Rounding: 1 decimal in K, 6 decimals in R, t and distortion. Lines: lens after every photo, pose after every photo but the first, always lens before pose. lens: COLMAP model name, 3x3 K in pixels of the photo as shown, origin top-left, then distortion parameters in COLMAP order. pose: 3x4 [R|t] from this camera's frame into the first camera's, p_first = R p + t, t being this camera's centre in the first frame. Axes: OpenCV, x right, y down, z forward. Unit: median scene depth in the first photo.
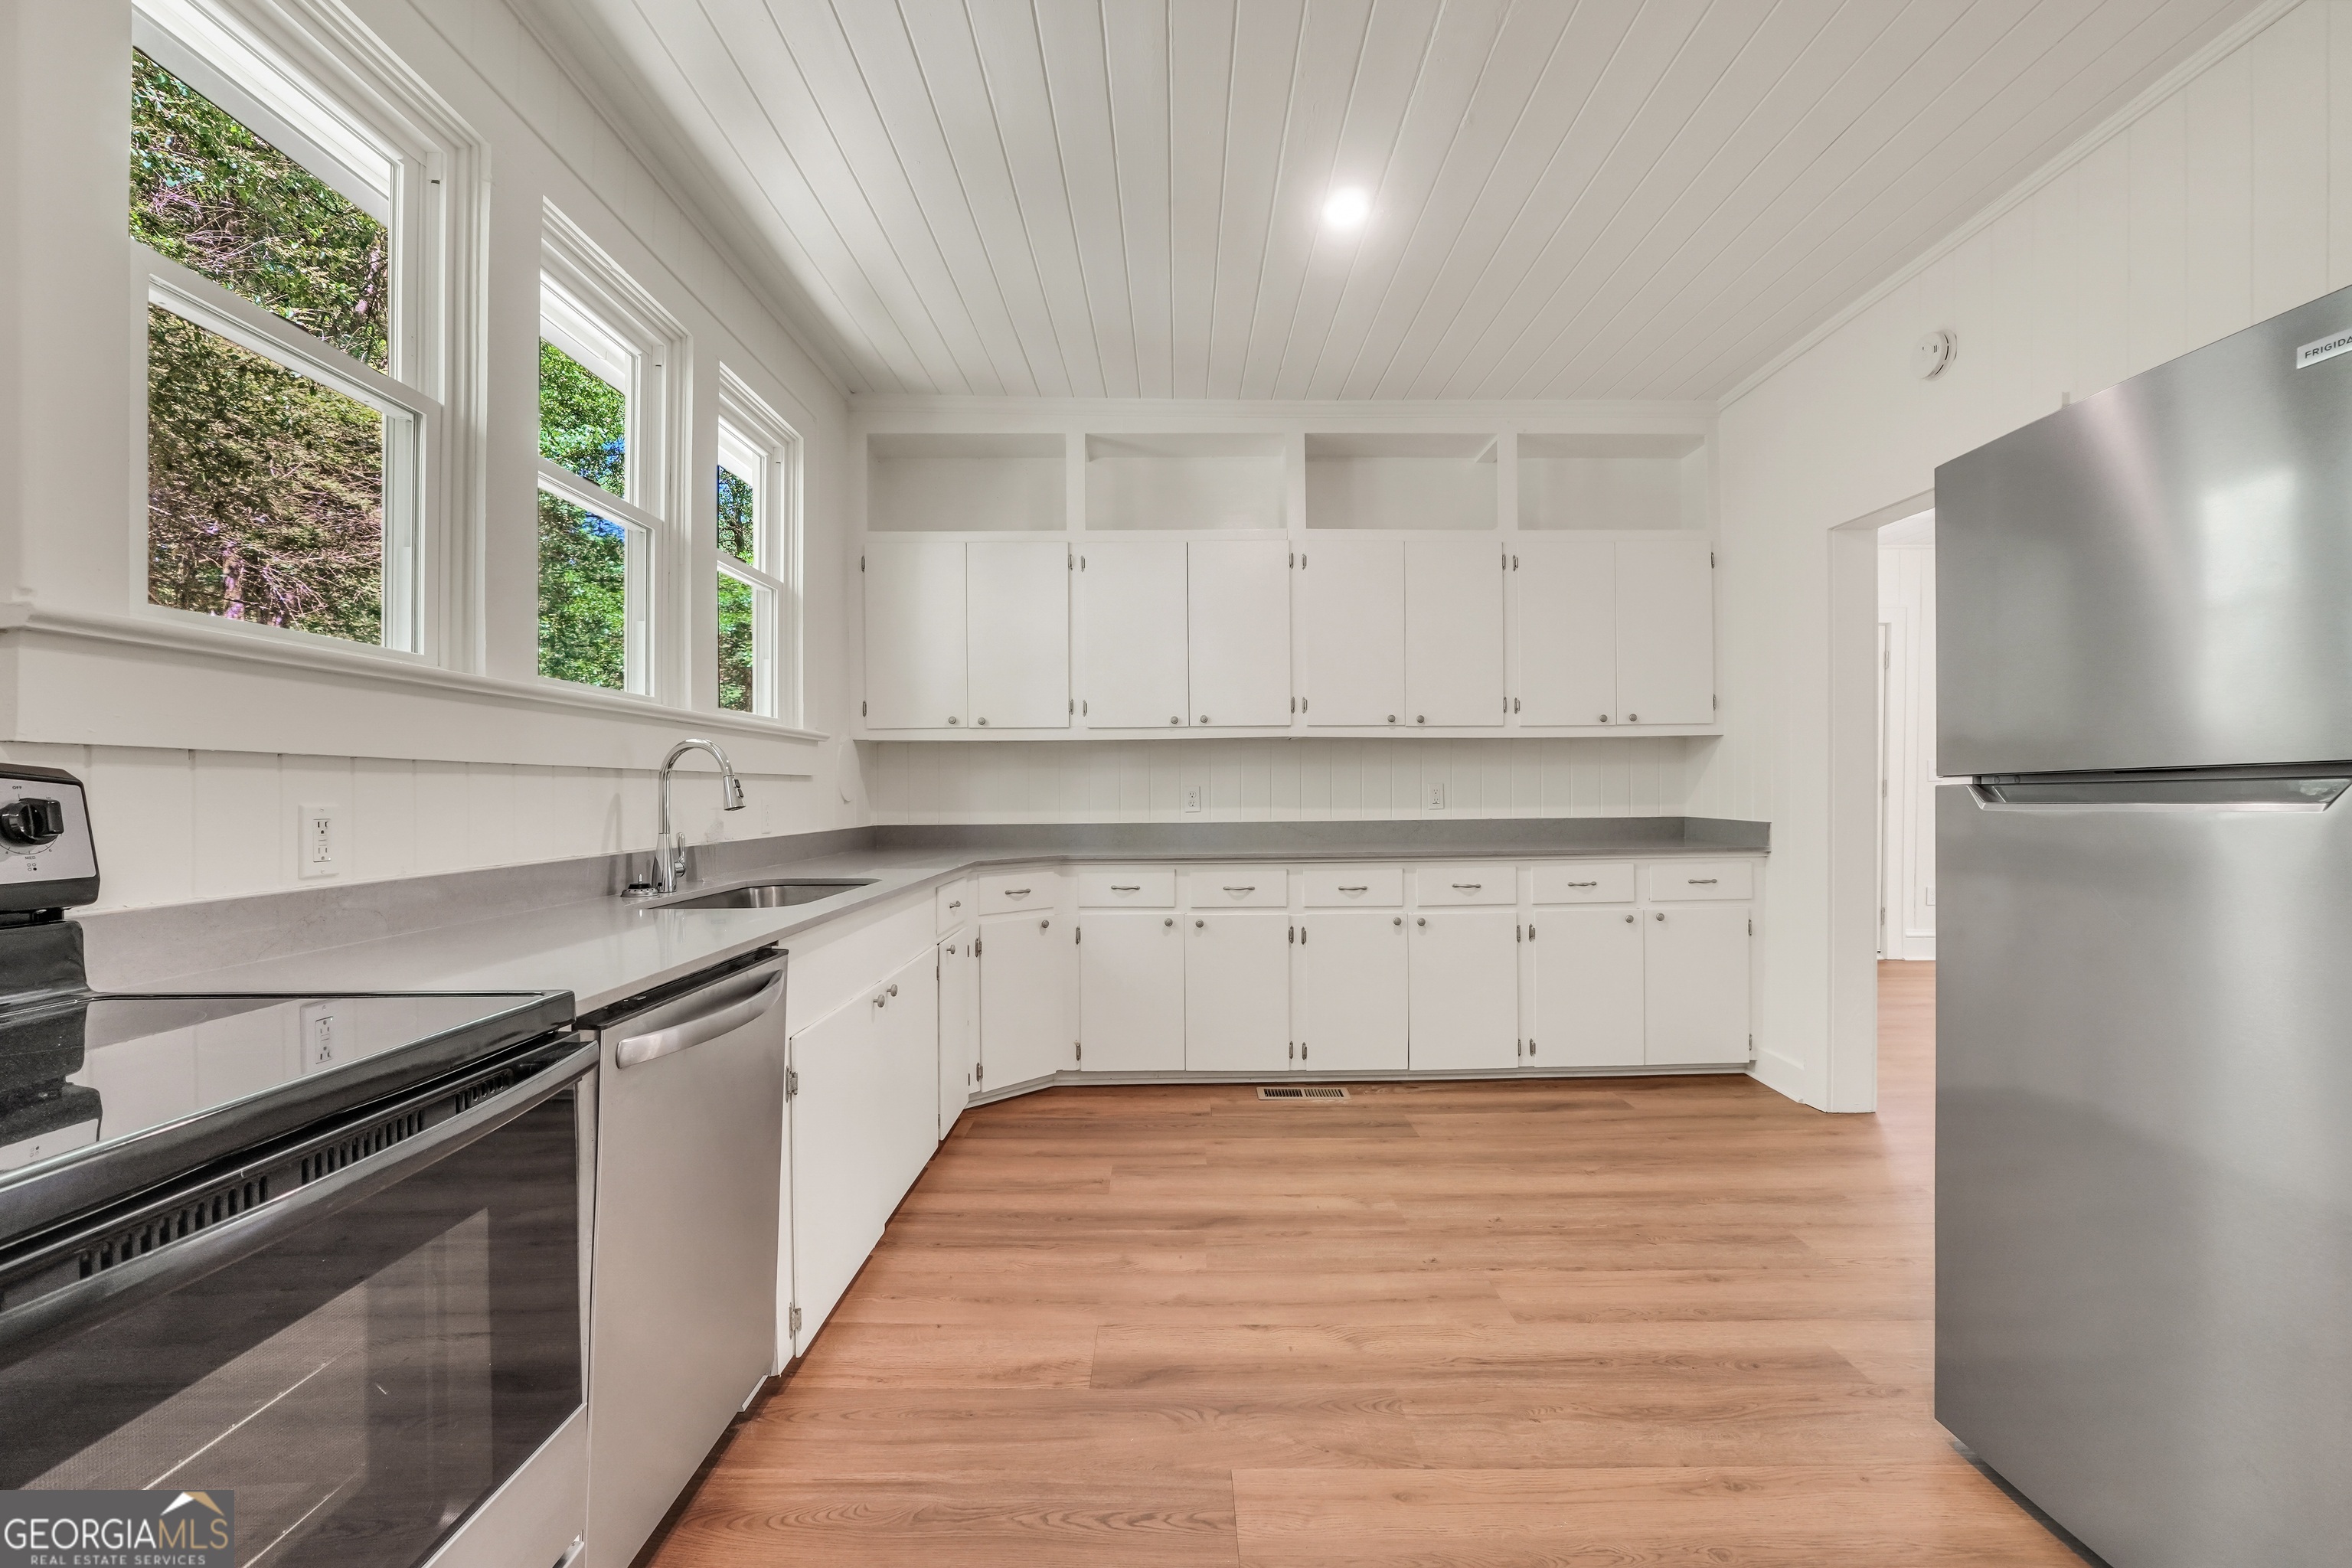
lens RADIAL K [[1000.0, 0, 1167.5], [0, 1000.0, 768.2], [0, 0, 1]] dist [-0.015309, 0.005321]
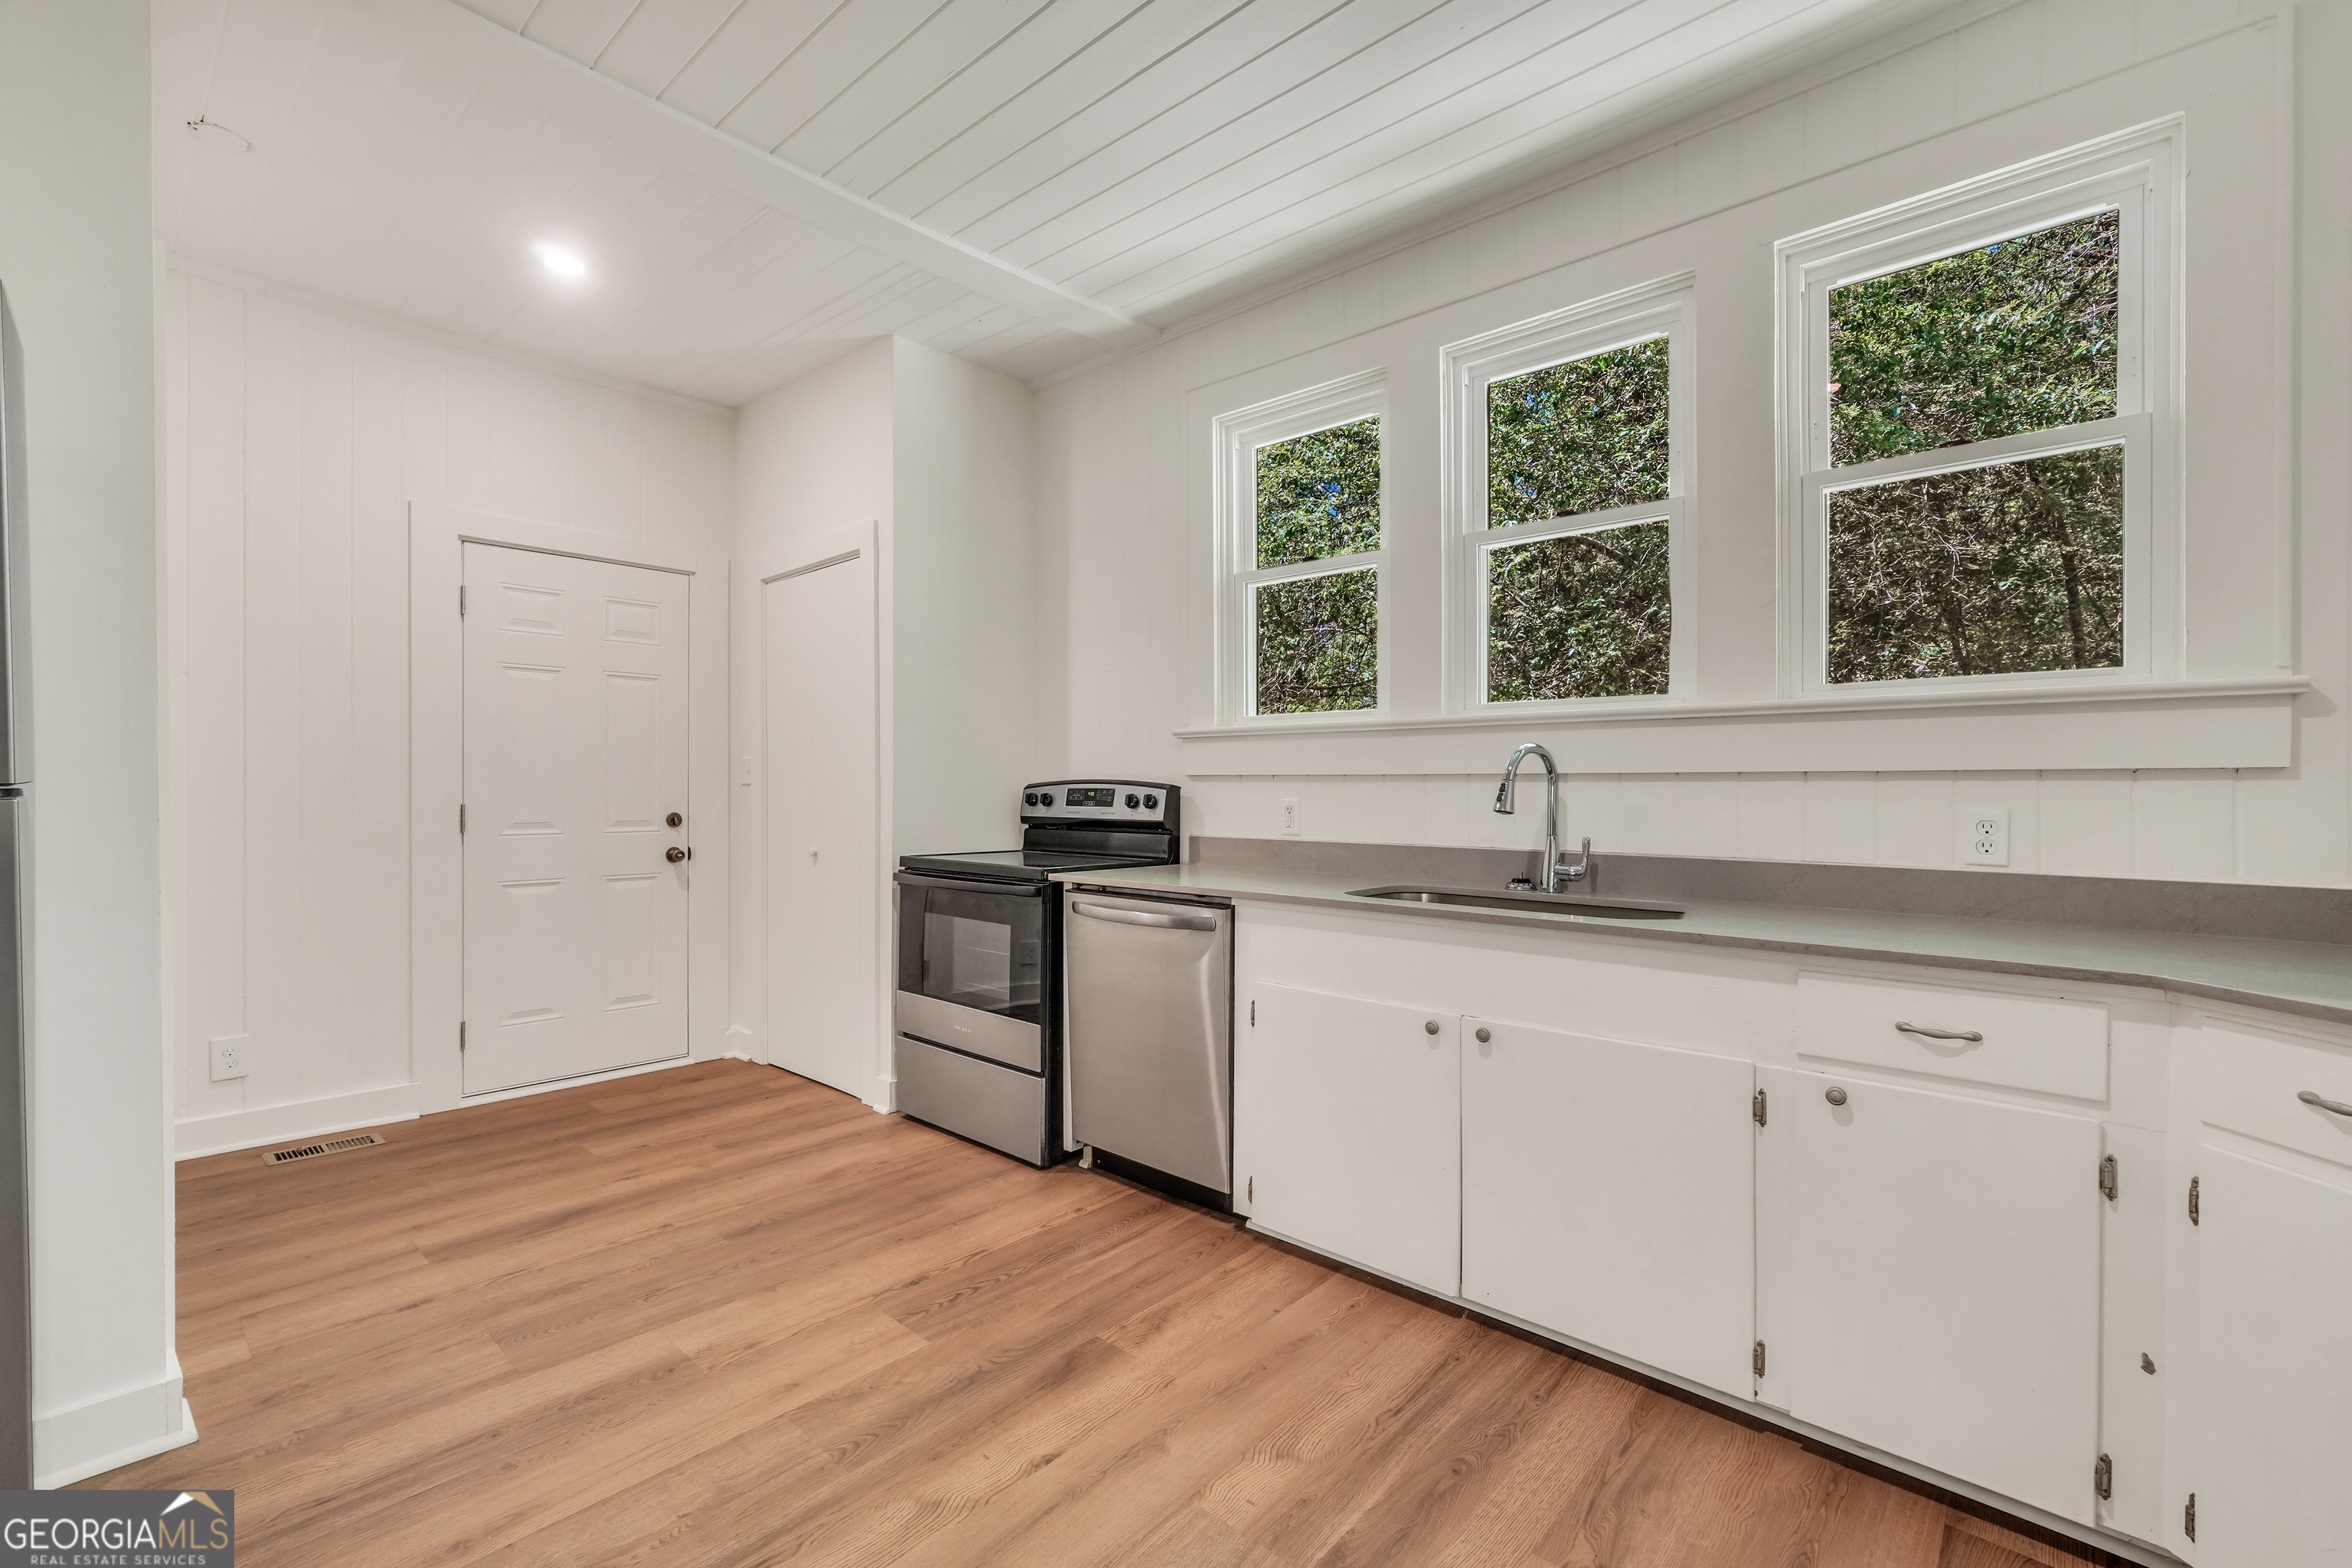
lens RADIAL K [[1042.4, 0, 1176.0], [0, 1042.4, 784.0], [0, 0, 1]] dist [-0.013951, 0.007242]
pose [[-0.670240, -0.000589, -0.742144, 0.491042], [0.016280, 0.999747, -0.015497, 0.019652], [0.741966, -0.022469, -0.670061, 1.262731]]
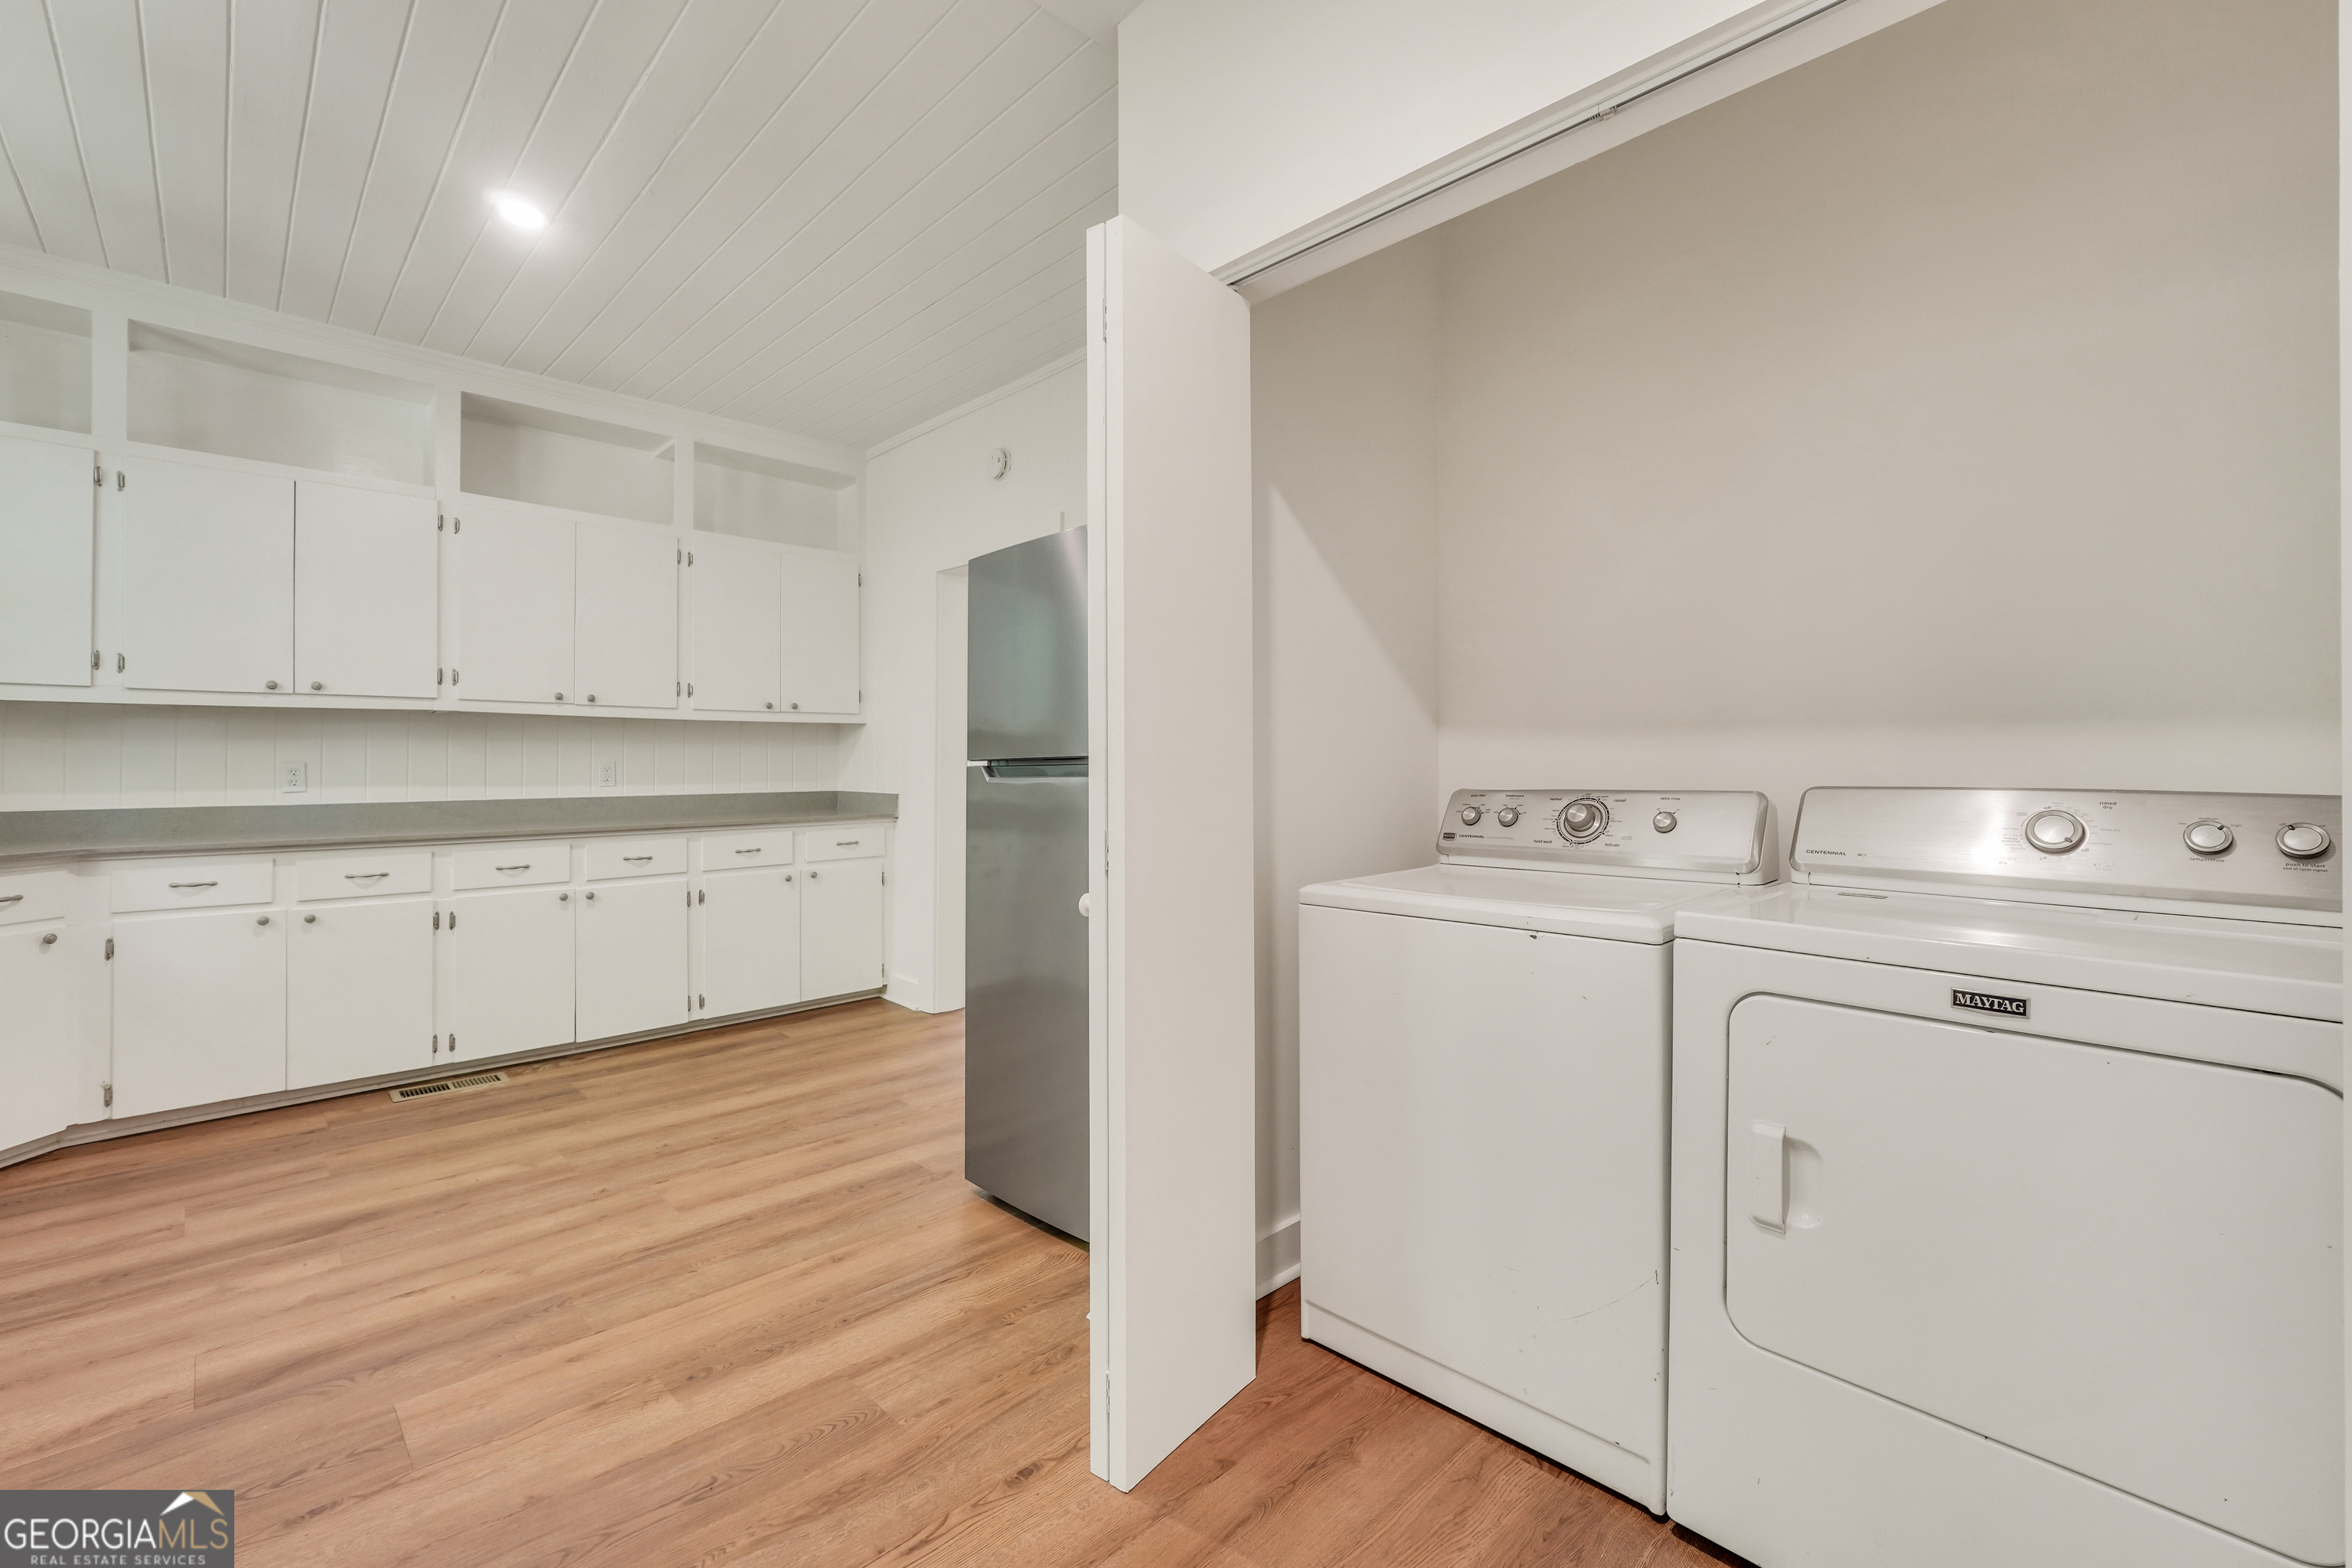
lens RADIAL K [[1000.0, 0, 1167.5], [0, 1000.0, 768.2], [0, 0, 1]] dist [-0.015309, 0.005321]
pose [[0.713422, 0.003304, 0.700727, -0.054016], [-0.018895, 0.999716, 0.014523, -0.004936], [-0.700479, -0.023602, 0.713282, -0.193257]]
